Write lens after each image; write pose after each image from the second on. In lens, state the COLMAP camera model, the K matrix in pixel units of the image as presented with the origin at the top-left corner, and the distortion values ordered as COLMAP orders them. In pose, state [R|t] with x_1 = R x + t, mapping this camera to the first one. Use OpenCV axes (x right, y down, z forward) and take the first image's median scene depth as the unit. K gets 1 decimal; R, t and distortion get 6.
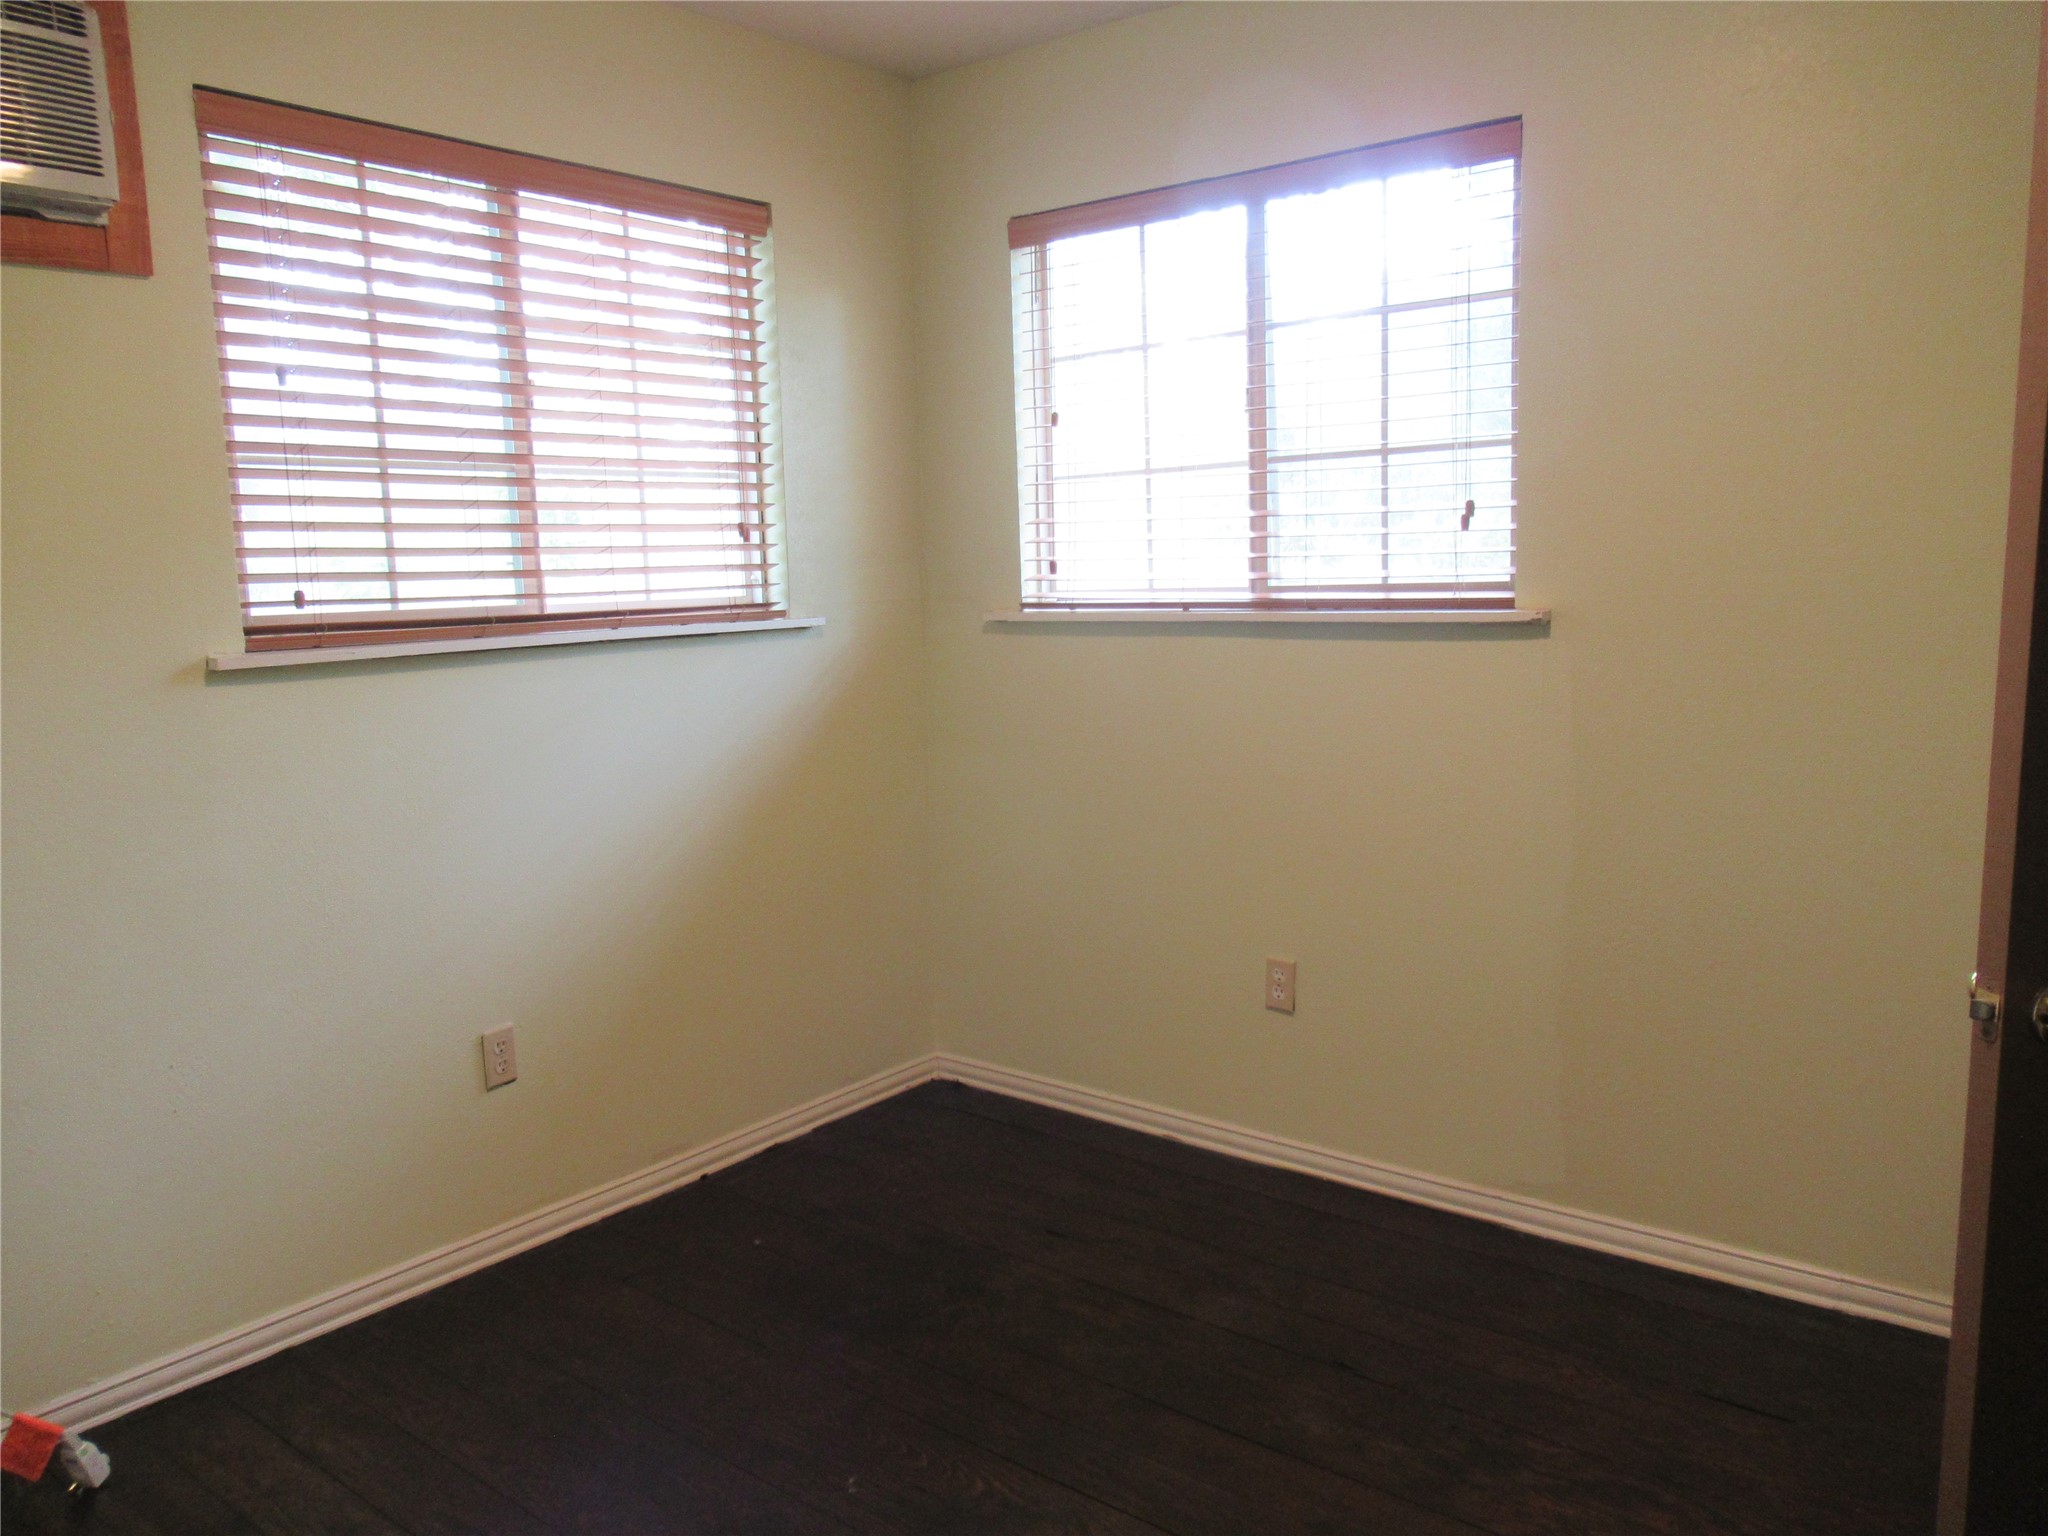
lens RADIAL K [[1525.5, 0, 1024.0], [0, 1525.5, 768.0], [0, 0, 1]] dist [-0.005463, -0.004692]
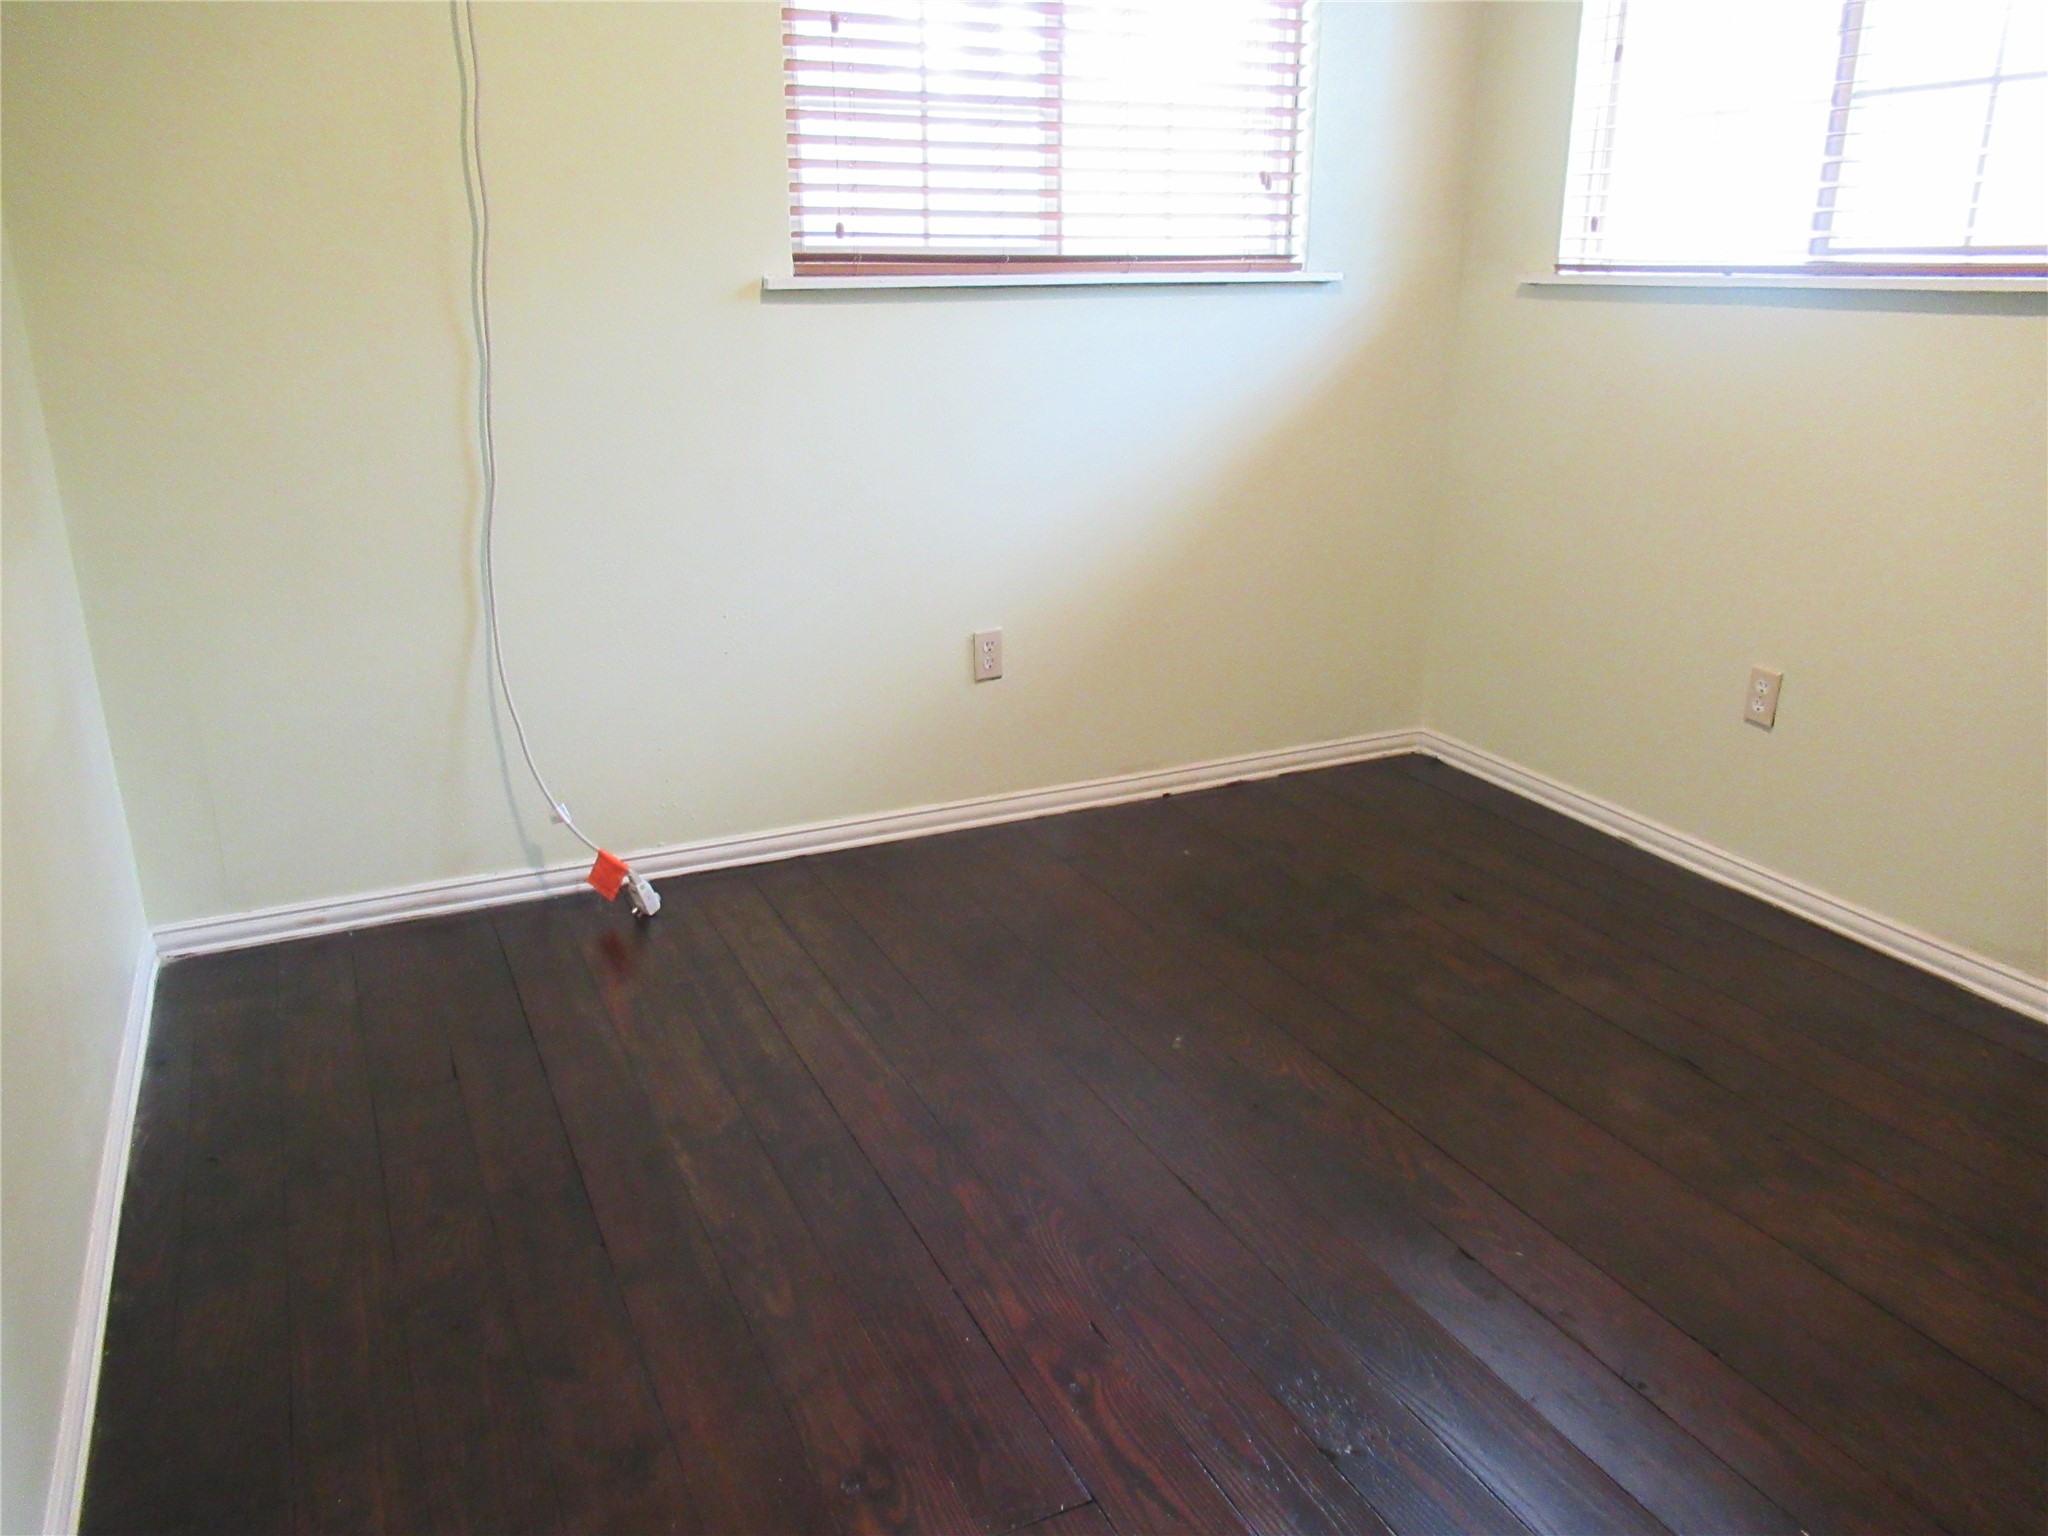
lens RADIAL K [[1552.0, 0, 1024.0], [0, 1552.0, 768.0], [0, 0, 1]] dist [-0.008253, 0.017214]
pose [[0.898642, 0.161539, -0.407858, 0.161932], [-0.081204, 0.974920, 0.207215, 0.026225], [0.431102, -0.153092, 0.889221, -0.040805]]
